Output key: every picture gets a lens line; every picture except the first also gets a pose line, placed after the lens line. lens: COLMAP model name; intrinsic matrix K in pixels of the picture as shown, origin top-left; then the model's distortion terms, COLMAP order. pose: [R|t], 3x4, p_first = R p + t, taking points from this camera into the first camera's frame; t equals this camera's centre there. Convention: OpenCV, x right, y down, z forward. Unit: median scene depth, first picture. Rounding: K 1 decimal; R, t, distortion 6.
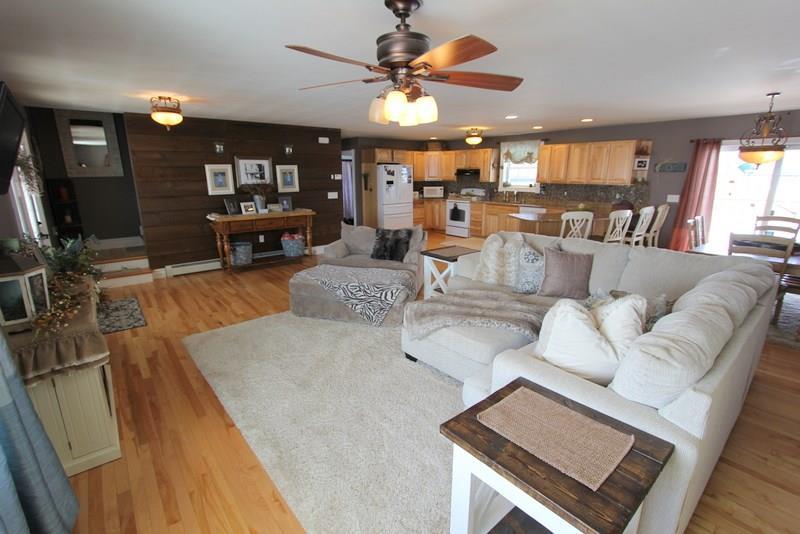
lens RADIAL K [[367.5, 0, 403.7], [0, 367.5, 269.8], [0, 0, 1]] dist [-0.012006, 0.001406]
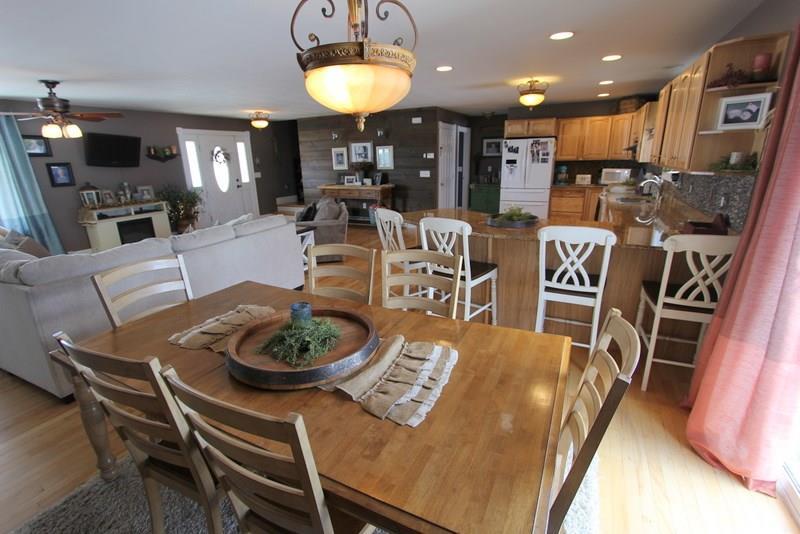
lens RADIAL K [[367.5, 0, 402.8], [0, 367.5, 261.5], [0, 0, 1]] dist [-0.012006, 0.001406]
pose [[0.391501, 0.250221, -0.885504, 0.839926], [-0.212185, 0.960933, 0.177724, -0.155652], [0.895380, 0.118311, 0.429299, 0.606062]]
